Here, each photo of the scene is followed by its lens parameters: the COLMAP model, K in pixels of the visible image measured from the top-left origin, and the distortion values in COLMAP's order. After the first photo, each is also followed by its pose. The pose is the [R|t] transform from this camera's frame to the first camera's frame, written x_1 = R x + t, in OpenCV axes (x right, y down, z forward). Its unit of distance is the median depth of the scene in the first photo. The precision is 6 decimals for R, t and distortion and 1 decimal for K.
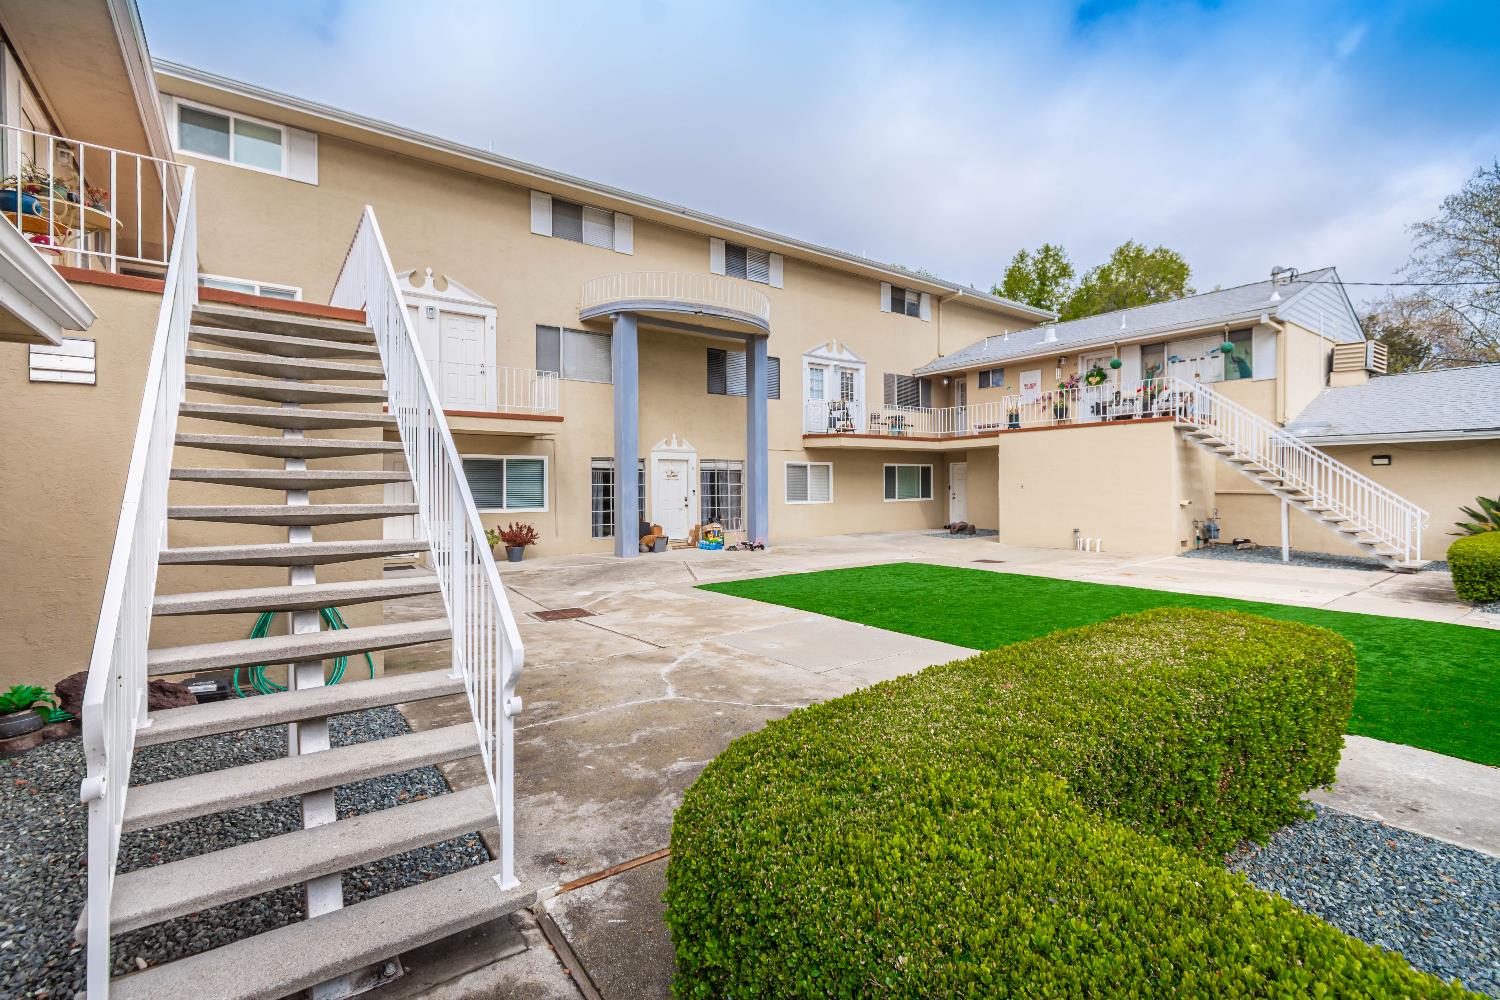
lens RADIAL K [[669.2, 0, 747.2], [0, 669.2, 484.7], [0, 0, 1]] dist [0.000510, -0.000277]
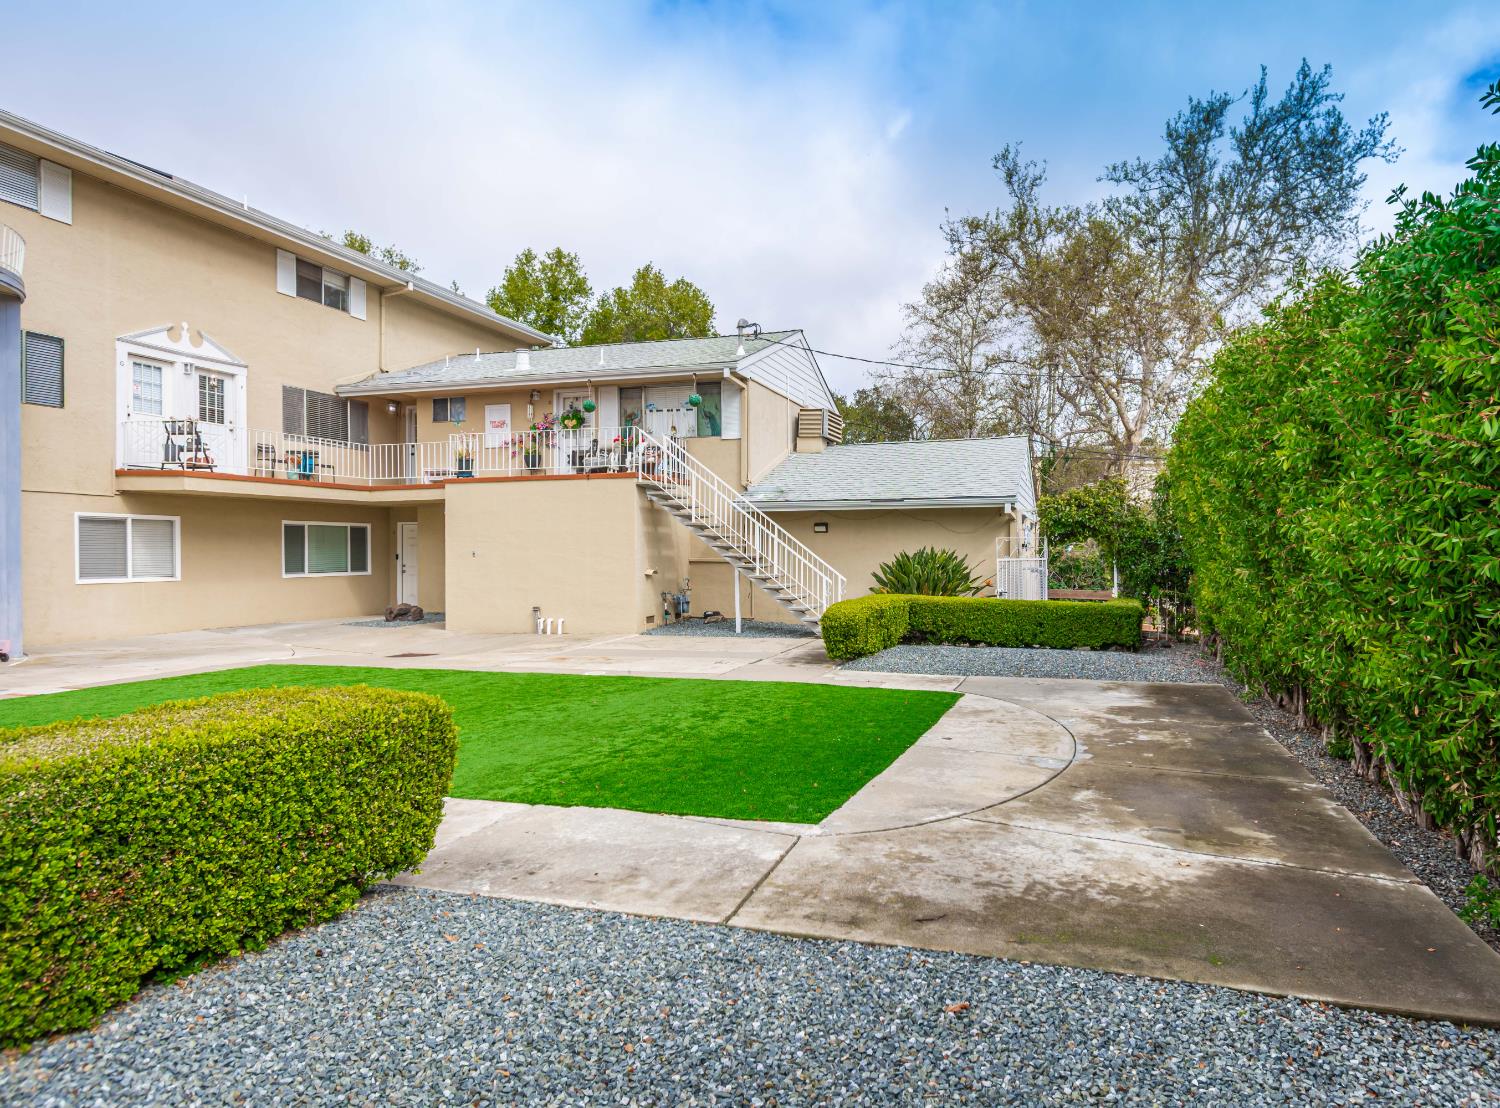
lens RADIAL K [[897.0, 0, 837.7], [0, 897.0, 551.6], [0, 0, 1]] dist [0.003095, -0.004403]
pose [[0.786427, 0.003082, 0.617675, 0.109773], [0.000098, 0.999987, -0.005114, 0.005136], [-0.617683, 0.004082, 0.786417, -0.061332]]
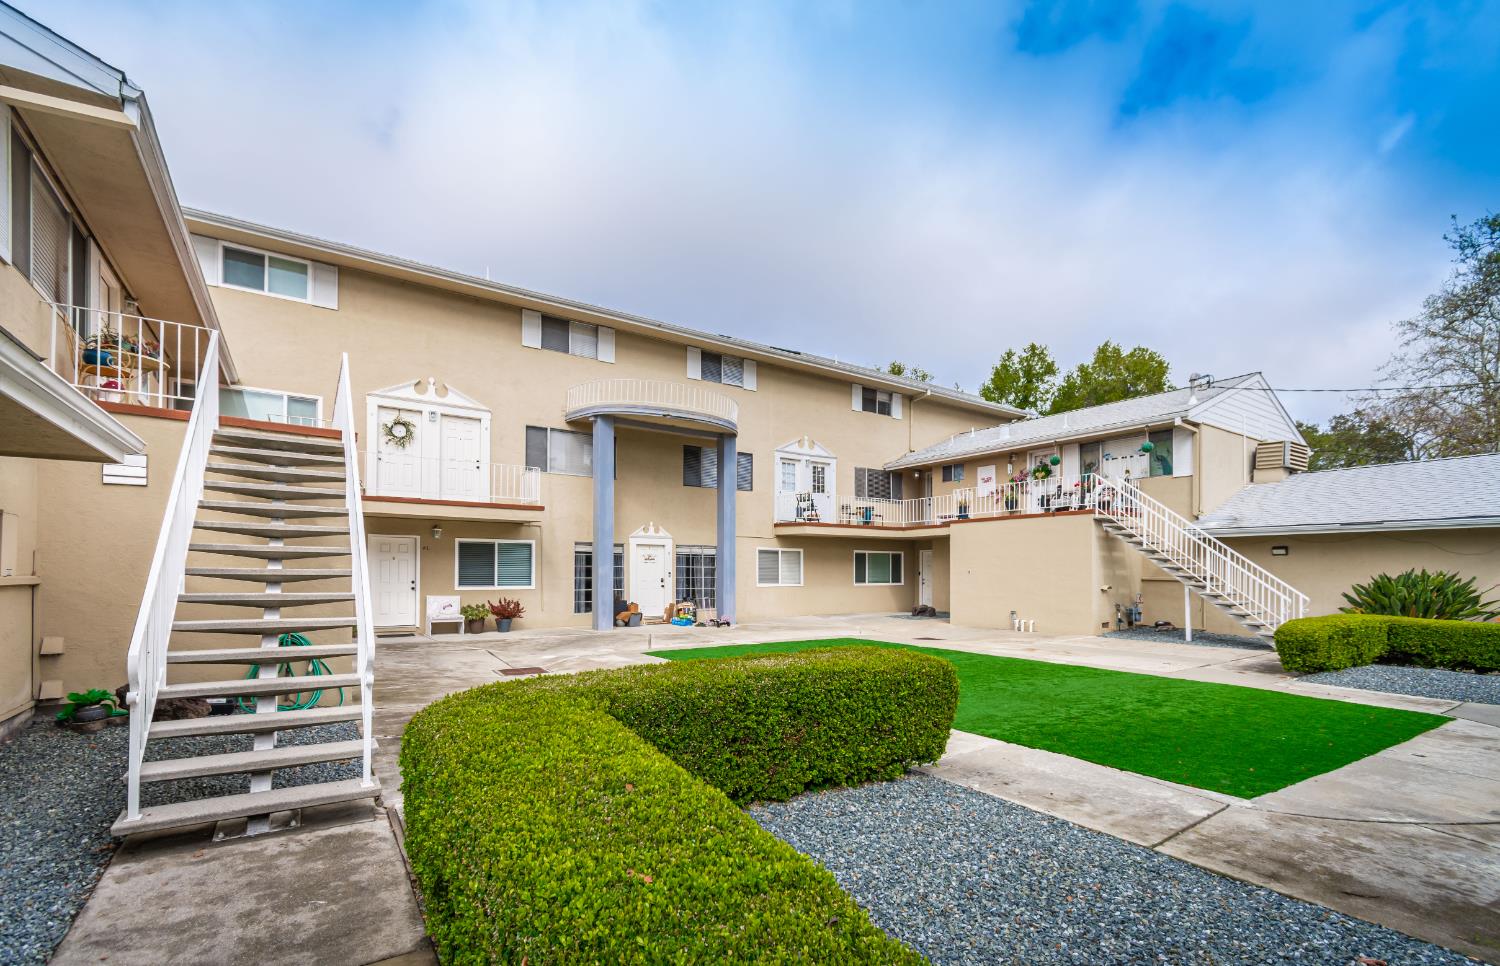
lens RADIAL K [[659.4, 0, 749.4], [0, 659.4, 565.9], [0, 0, 1]] dist [0.001096, -0.000107]
pose [[0.999121, 0.010171, -0.040668, 0.099496], [-0.010517, 0.999910, -0.008304, 0.005350], [0.040580, 0.008724, 0.999138, -0.095056]]
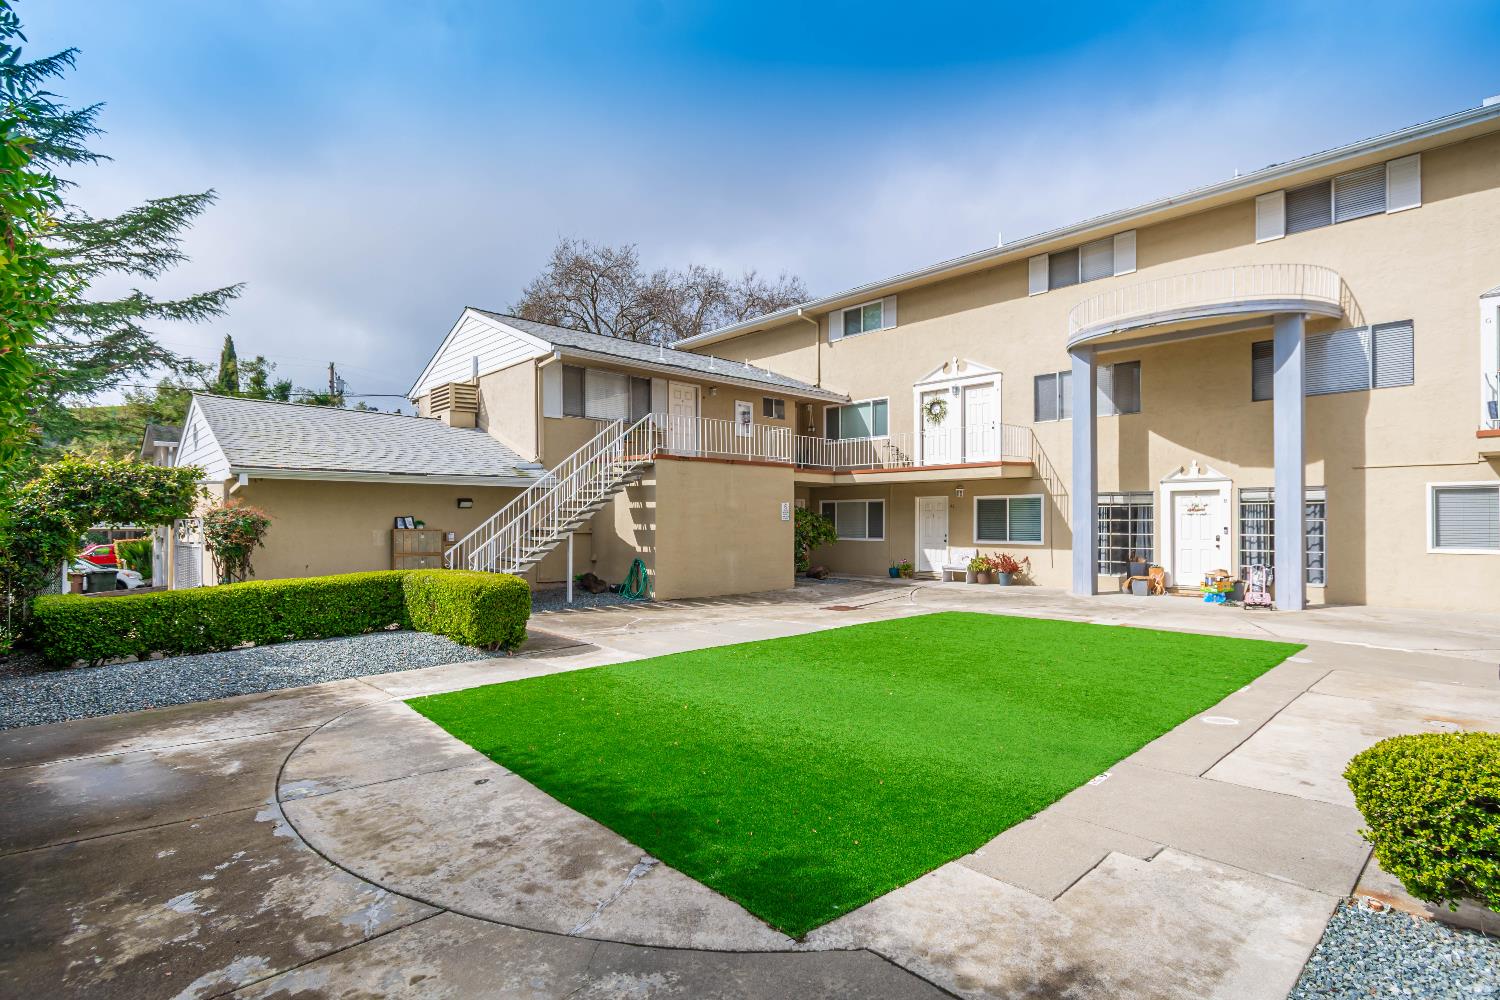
lens RADIAL K [[729.5, 0, 749.5], [0, 729.5, 519.6], [0, 0, 1]] dist [-0.001143, -0.000449]
pose [[0.127498, 0.002456, -0.991836, 0.721463], [0.002341, 0.999993, 0.002777, -0.004920], [0.991836, -0.002676, 0.127491, 0.325020]]
